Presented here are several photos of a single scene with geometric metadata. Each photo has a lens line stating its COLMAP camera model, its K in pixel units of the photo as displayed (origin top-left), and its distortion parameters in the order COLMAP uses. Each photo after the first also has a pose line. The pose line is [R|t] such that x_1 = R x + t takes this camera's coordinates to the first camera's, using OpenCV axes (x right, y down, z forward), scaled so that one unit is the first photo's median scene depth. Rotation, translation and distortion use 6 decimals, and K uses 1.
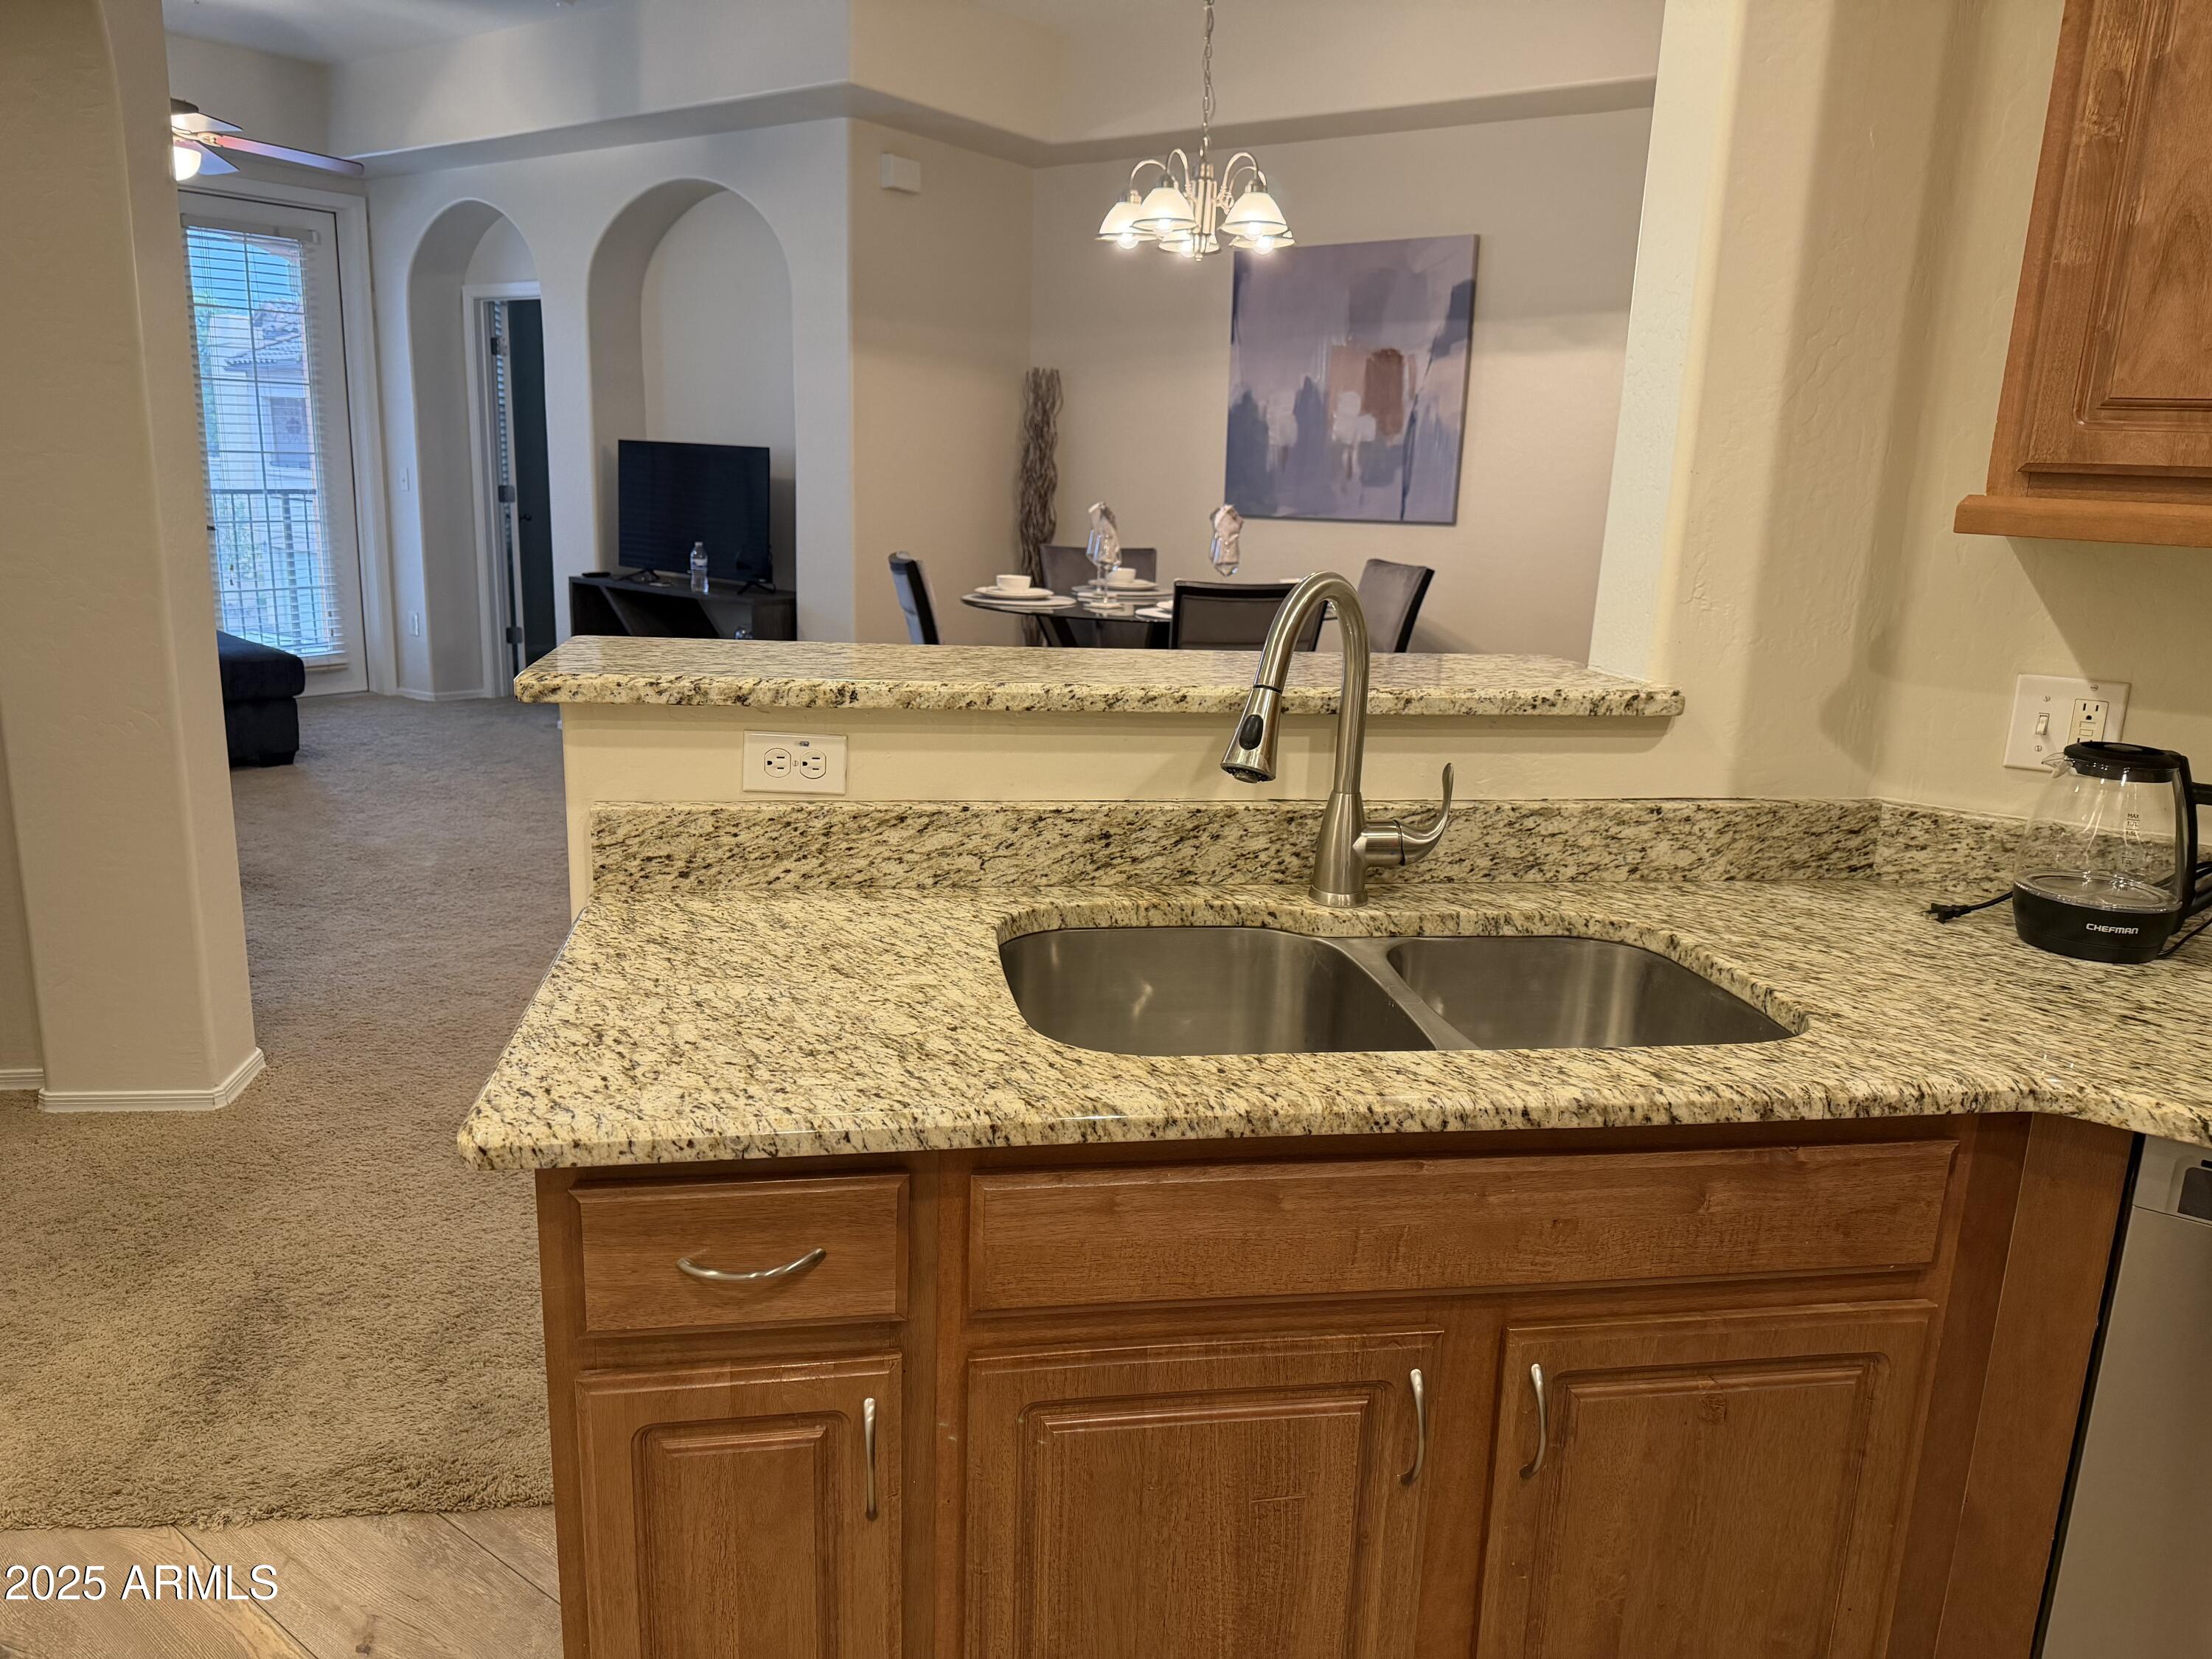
lens RADIAL K [[1554.5, 0, 1106.0], [0, 1554.5, 829.5], [0, 0, 1]] dist [0.039528, -0.059720]
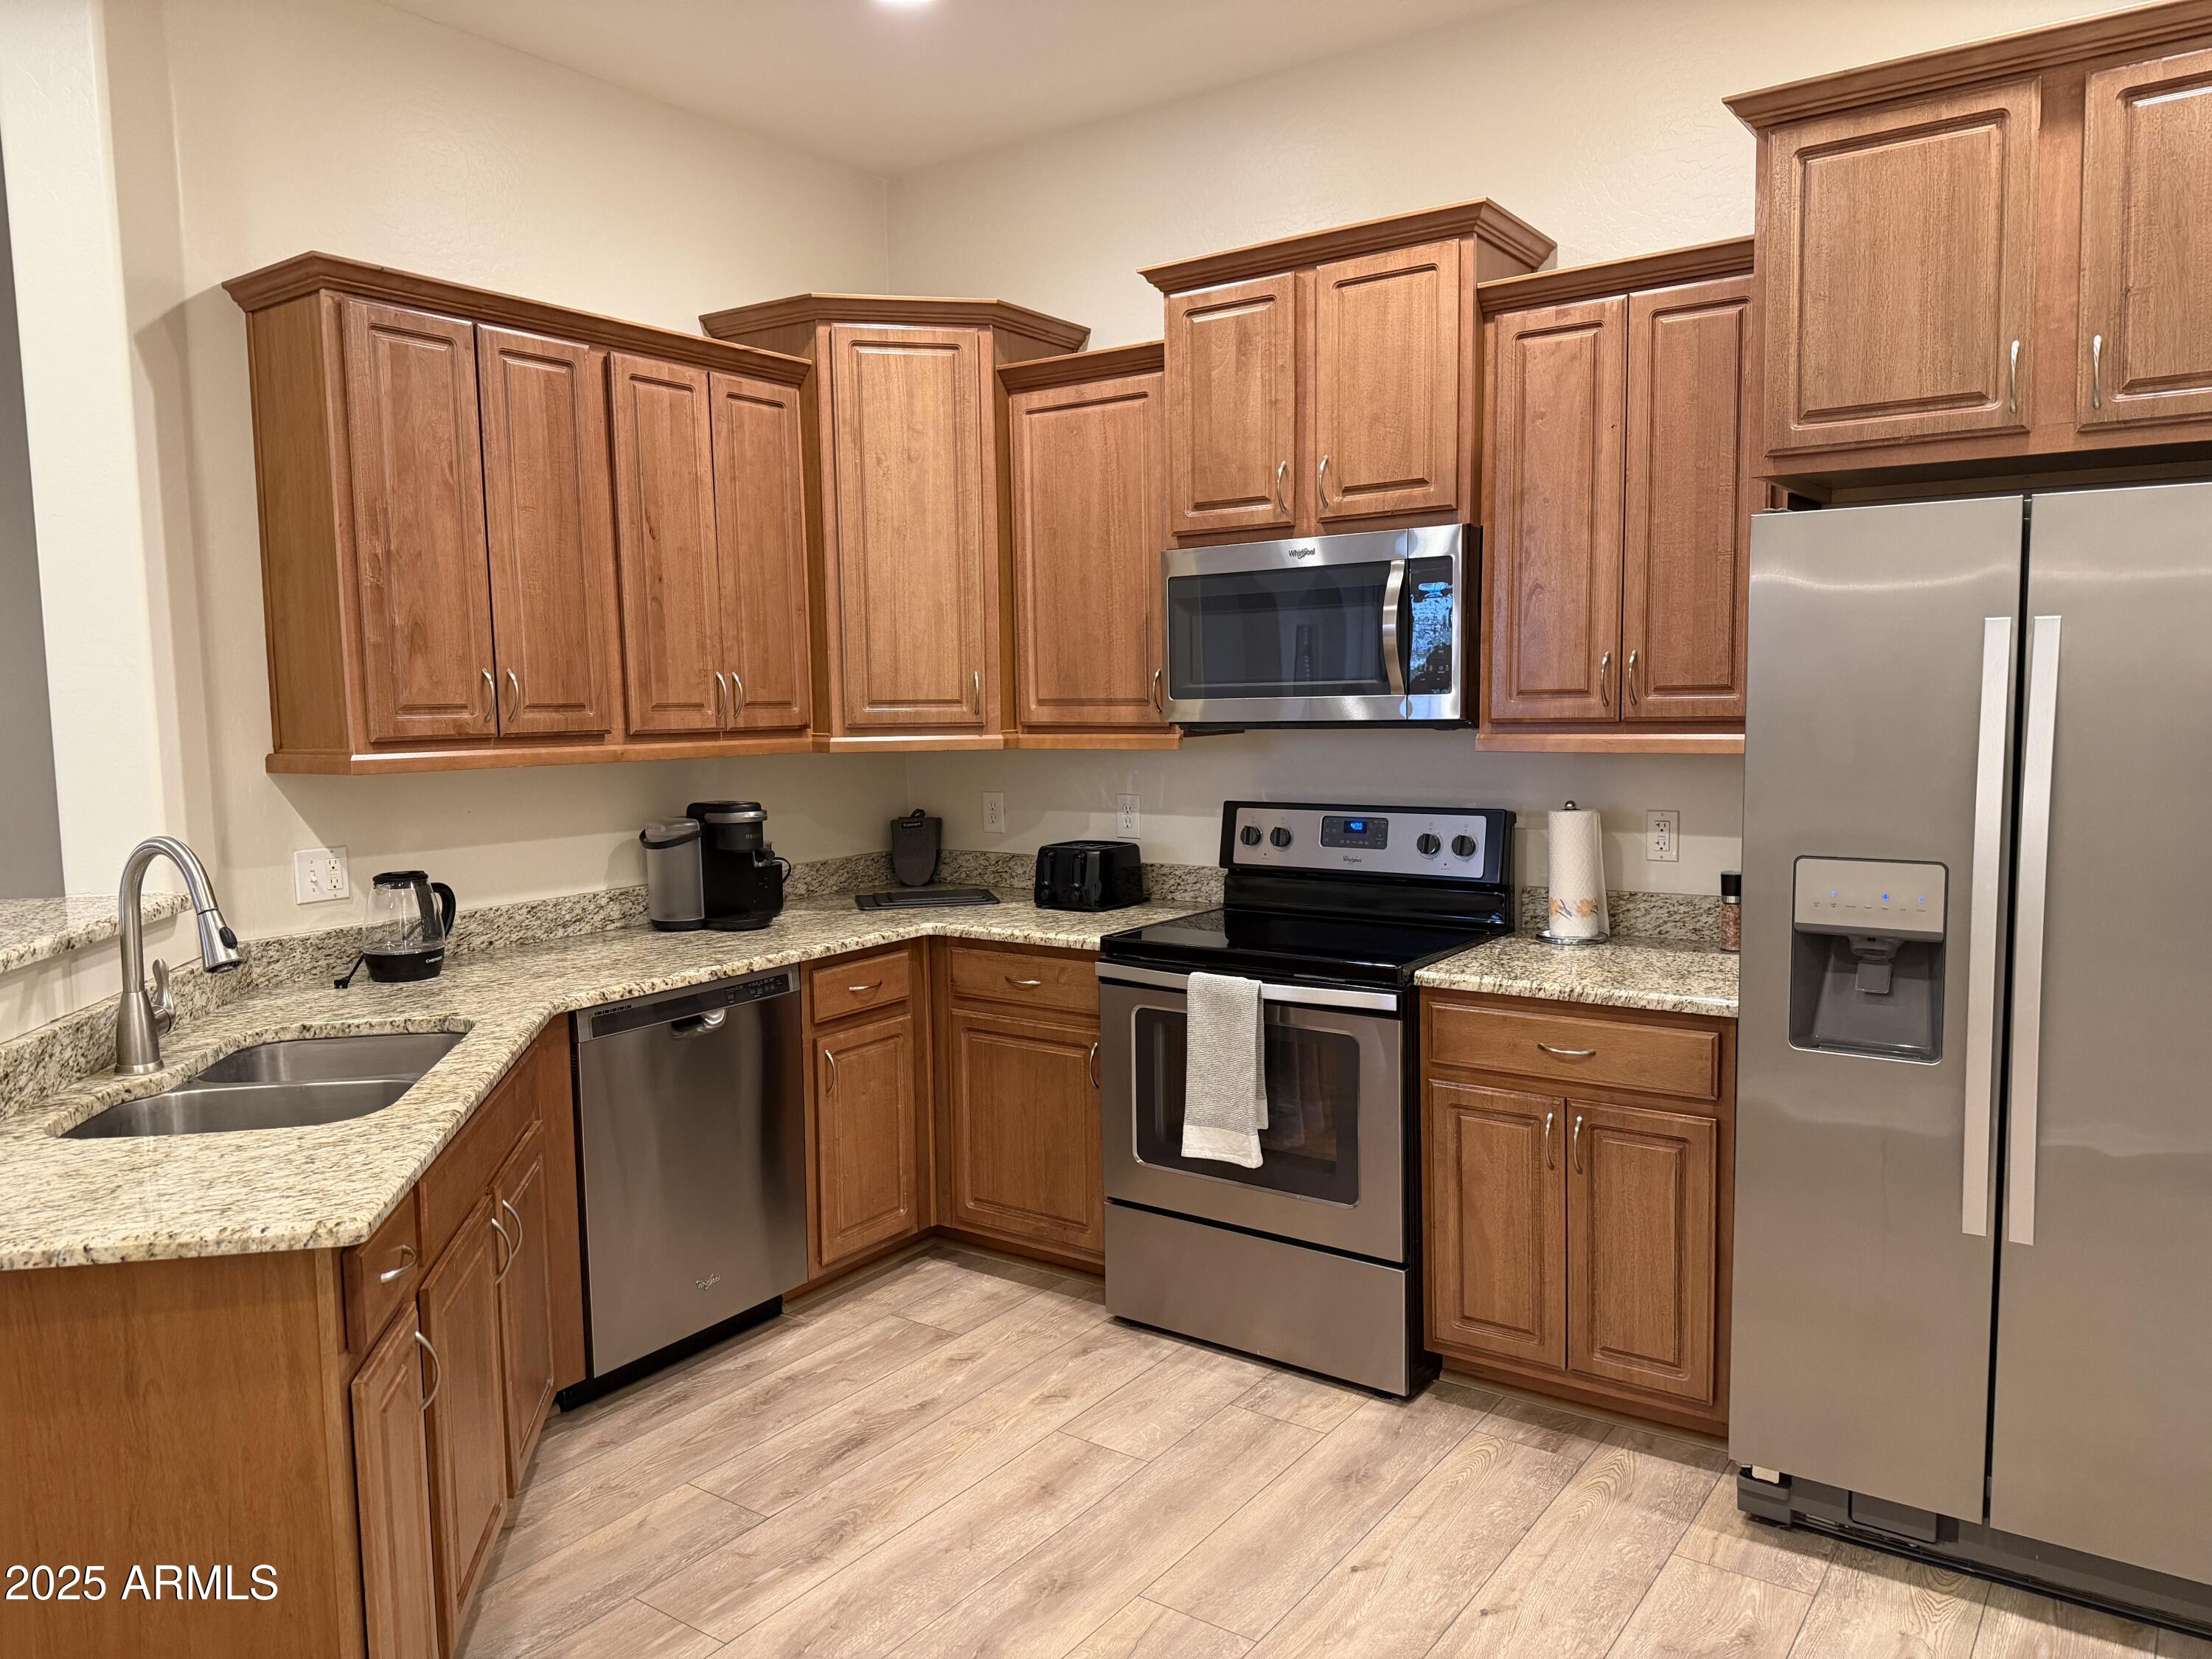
lens RADIAL K [[1554.5, 0, 1106.0], [0, 1554.5, 829.5], [0, 0, 1]] dist [0.039528, -0.059720]
pose [[-0.018229, -0.126106, 0.991849, -1.139127], [0.242133, 0.961928, 0.126752, -0.121376], [-0.970072, 0.242470, 0.013000, 0.081443]]
